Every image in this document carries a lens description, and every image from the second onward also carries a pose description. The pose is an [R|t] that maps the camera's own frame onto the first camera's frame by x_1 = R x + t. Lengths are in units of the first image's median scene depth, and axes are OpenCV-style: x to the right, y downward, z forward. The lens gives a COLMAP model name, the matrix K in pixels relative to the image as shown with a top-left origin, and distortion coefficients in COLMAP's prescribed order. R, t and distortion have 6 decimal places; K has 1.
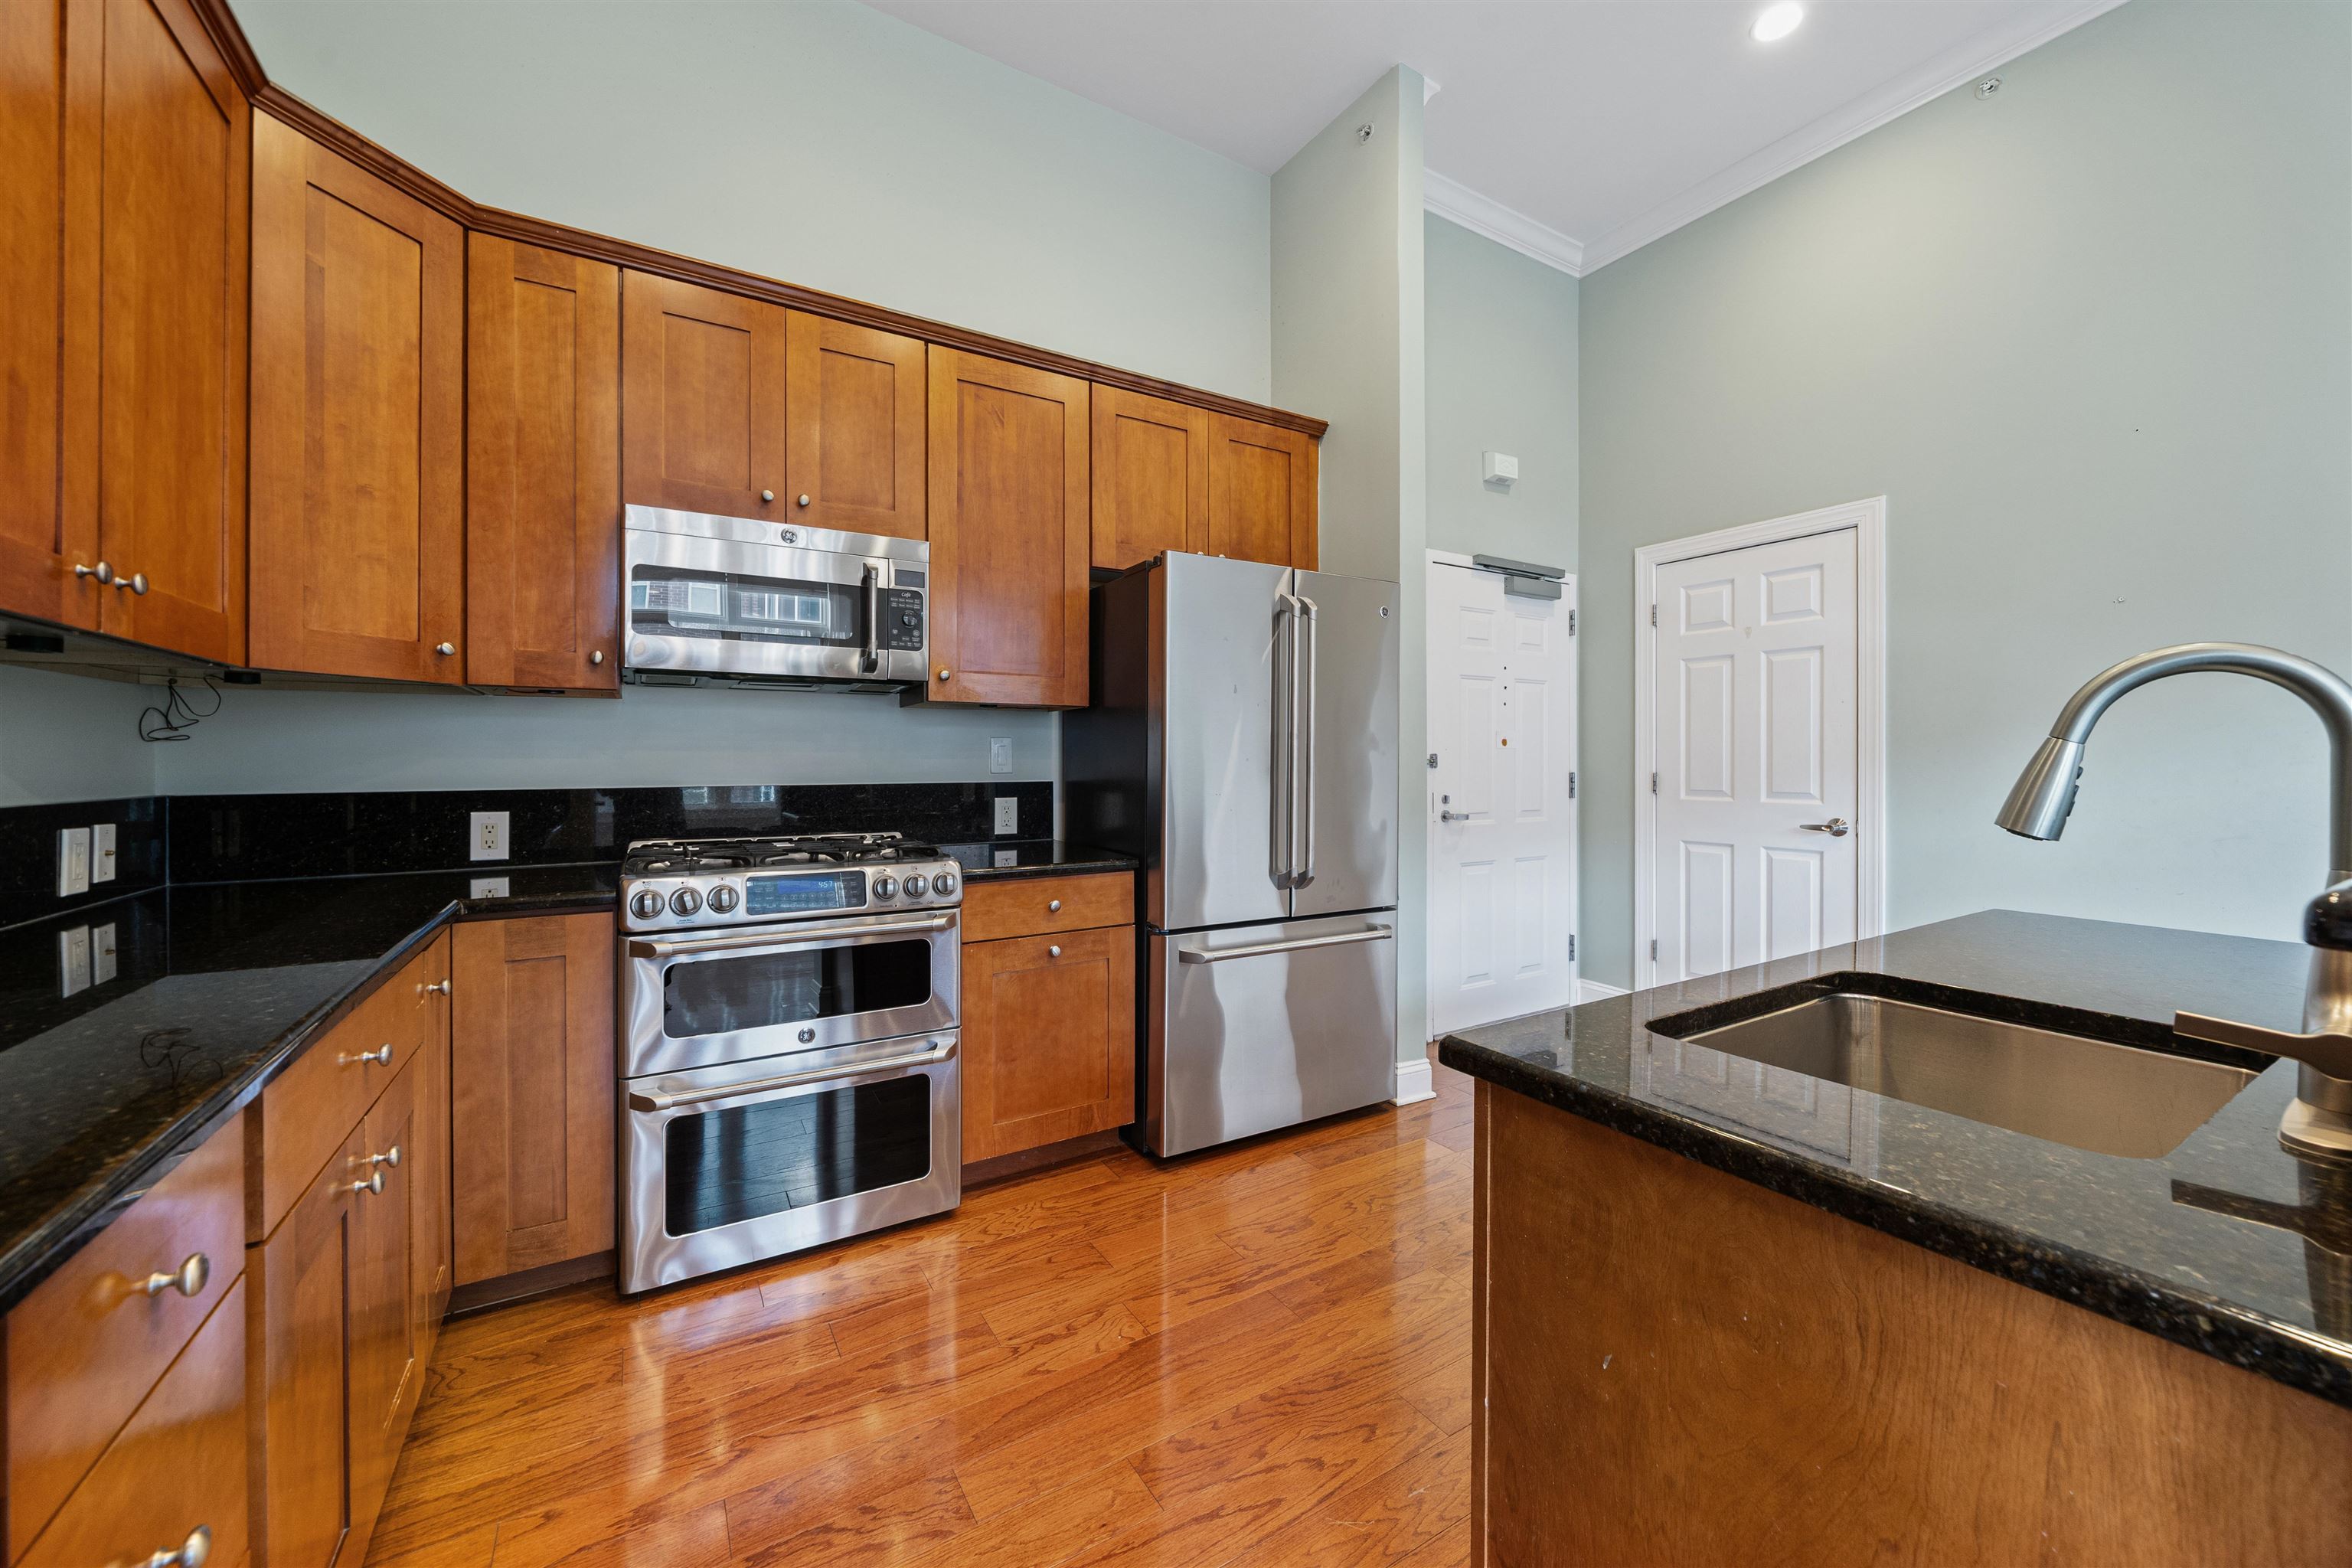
lens RADIAL K [[914.1, 0, 1223.2], [0, 914.1, 761.6], [0, 0, 1]] dist [-0.001242, 0.000061]
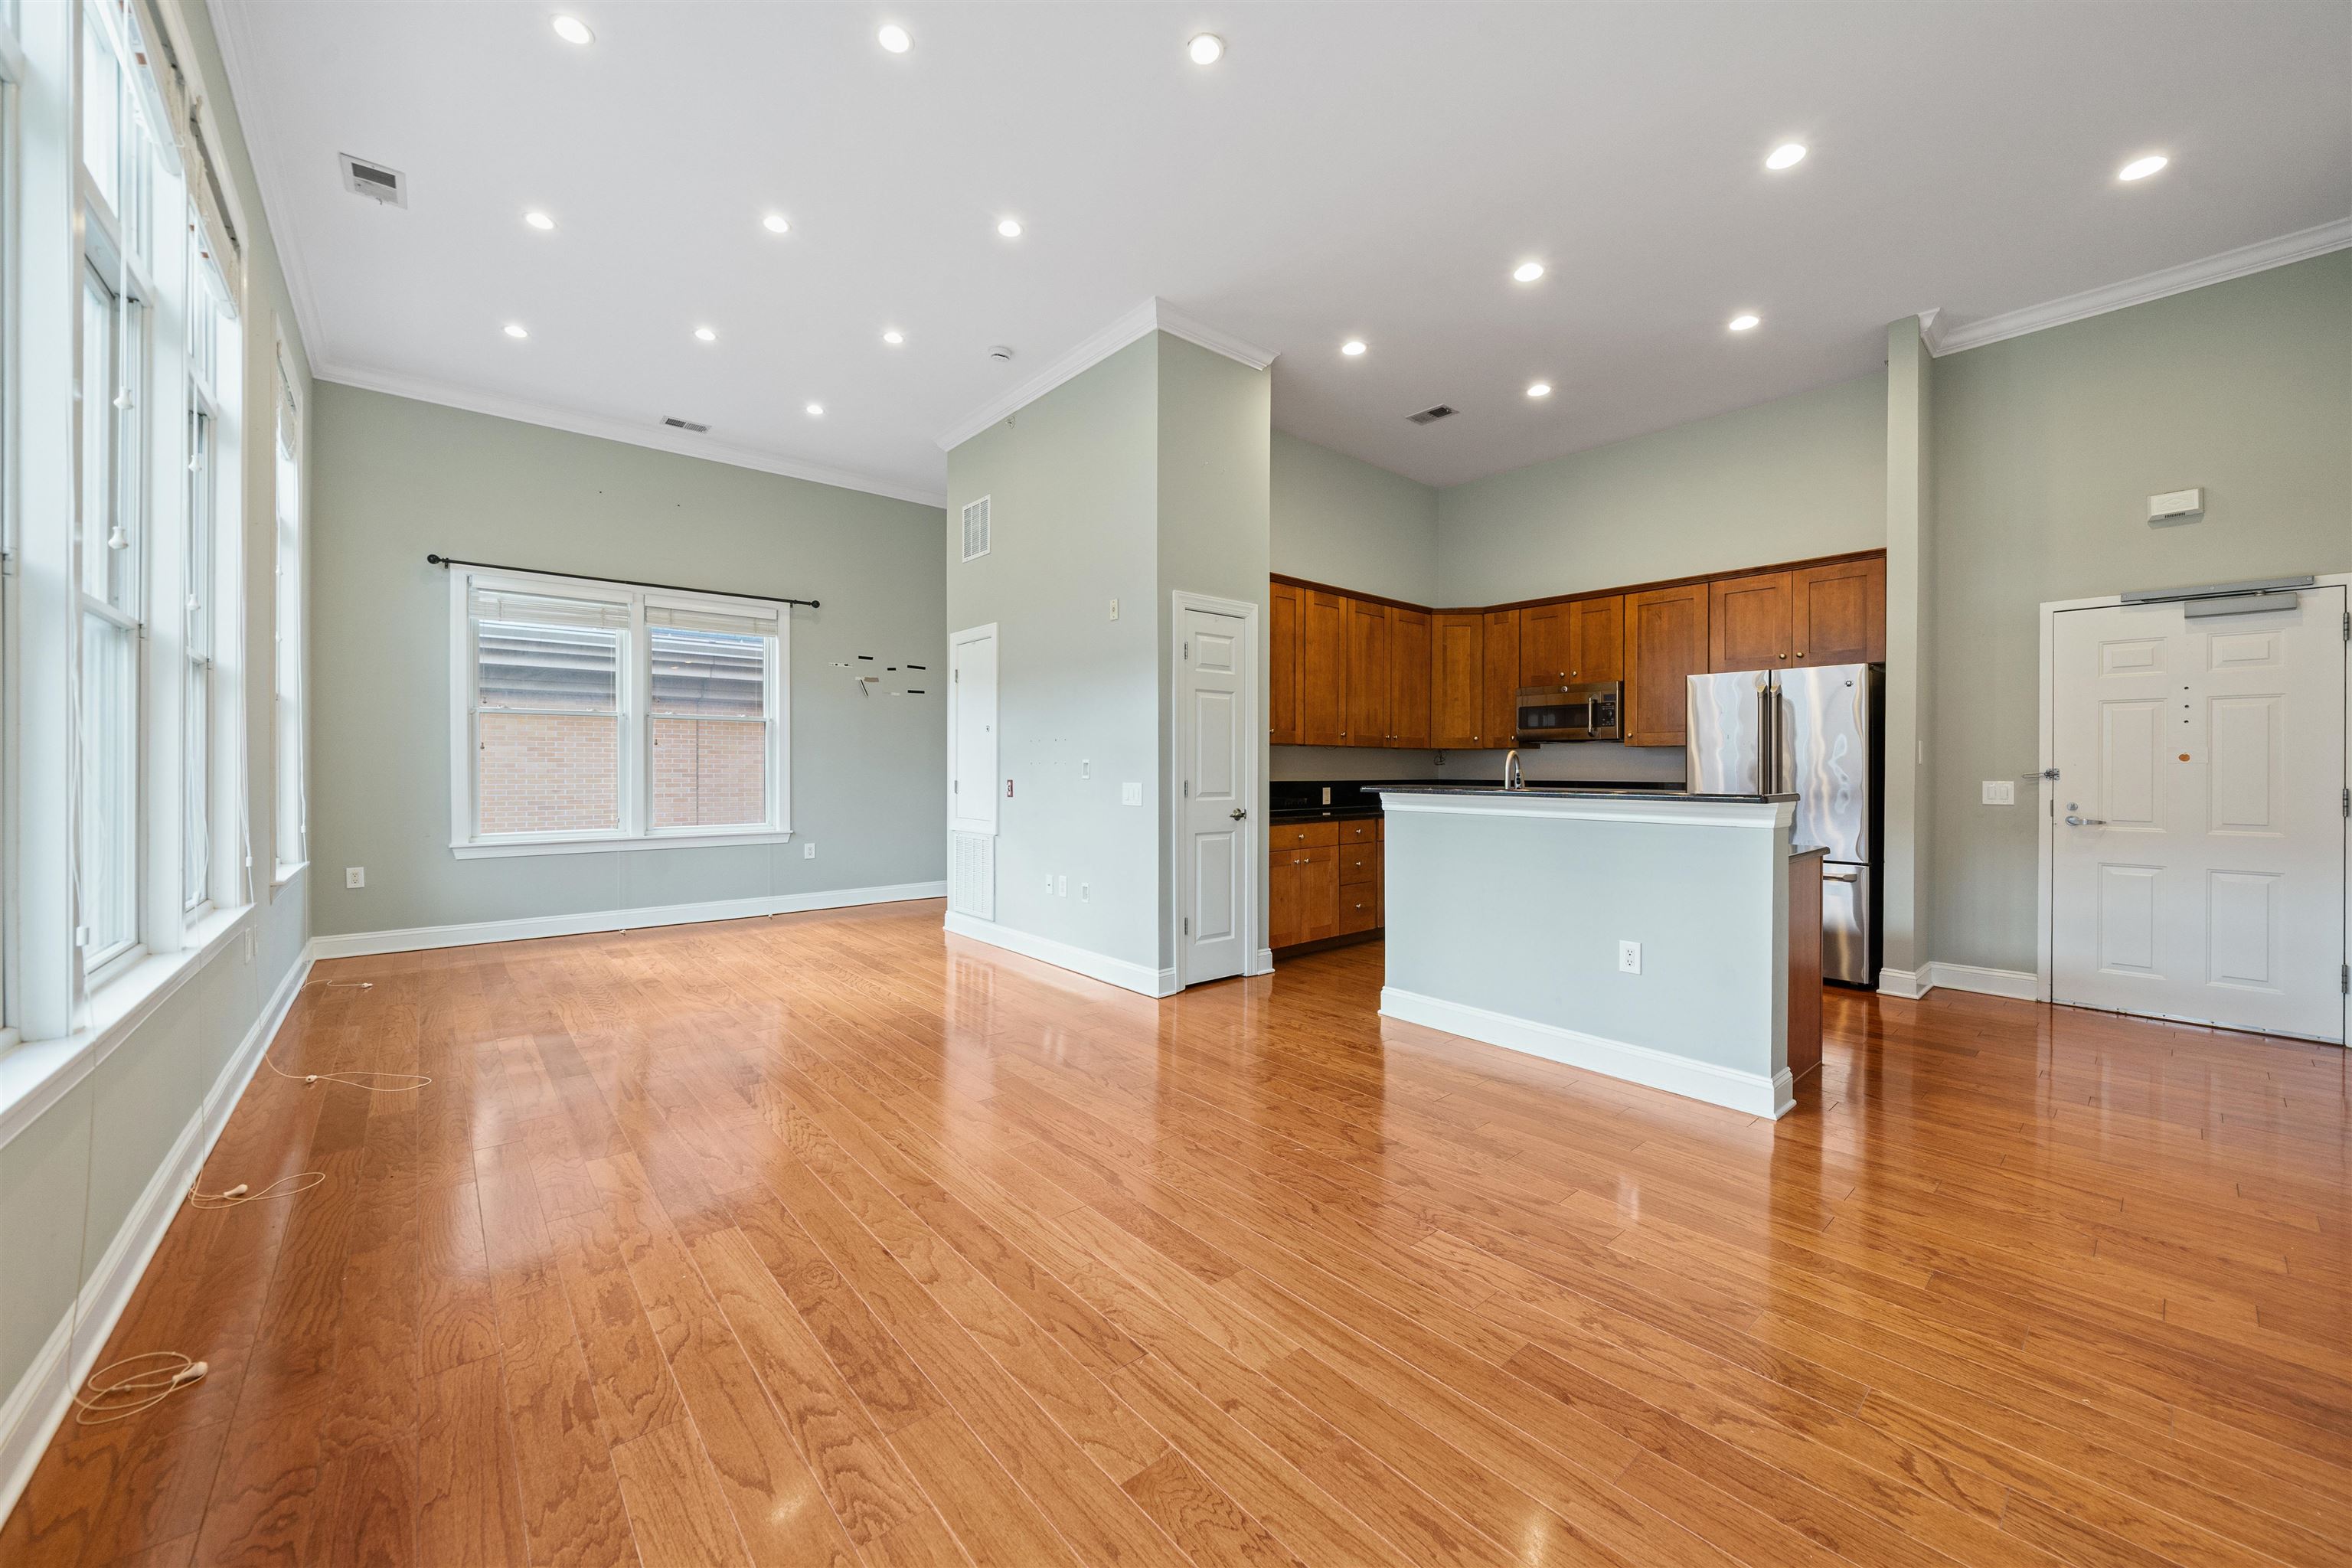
lens RADIAL K [[914.1, 0, 1195.4], [0, 914.1, 765.9], [0, 0, 1]] dist [-0.001242, 0.000061]
pose [[0.186703, 0.004099, -0.982408, 2.491974], [-0.000754, 0.999992, 0.004029, -0.034441], [0.982416, -0.000011, 0.186704, -0.737277]]
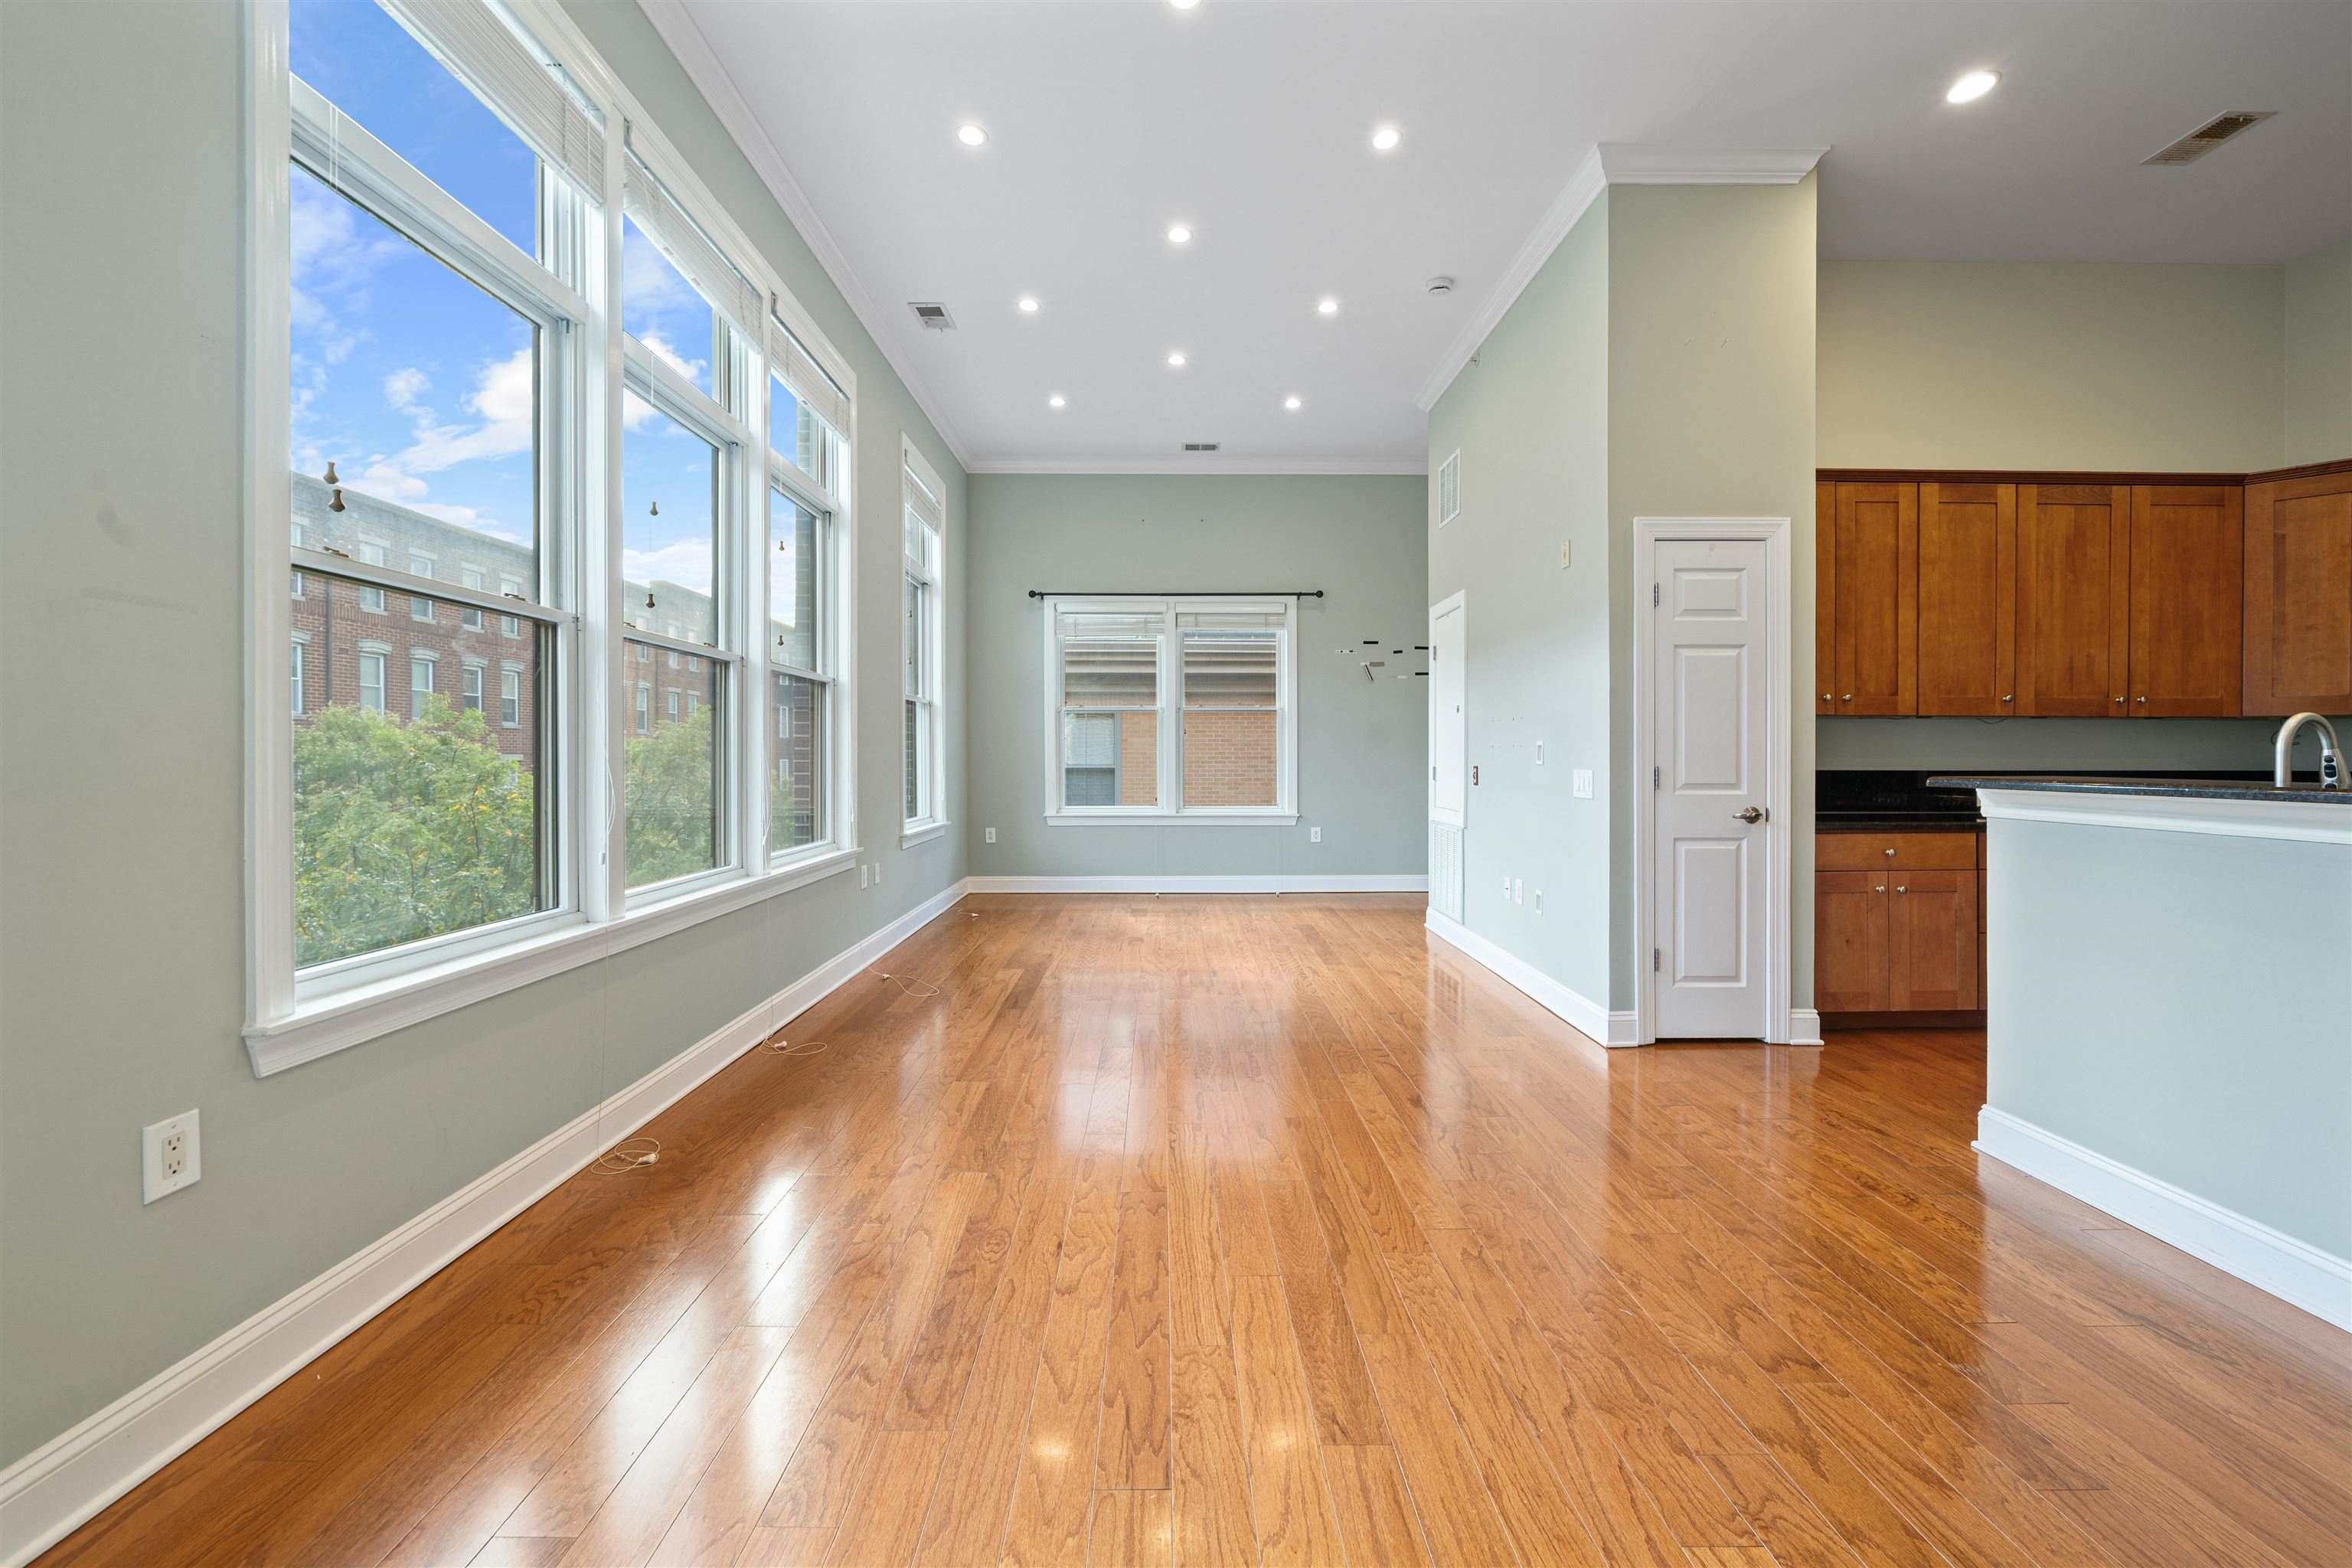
lens RADIAL K [[914.1, 0, 1202.3], [0, 914.1, 758.1], [0, 0, 1]] dist [-0.001242, 0.000061]
pose [[-0.510670, 0.006317, -0.859753, 2.124816], [0.004625, 0.999979, 0.004600, -0.015776], [0.859764, -0.001627, -0.510689, -0.124468]]
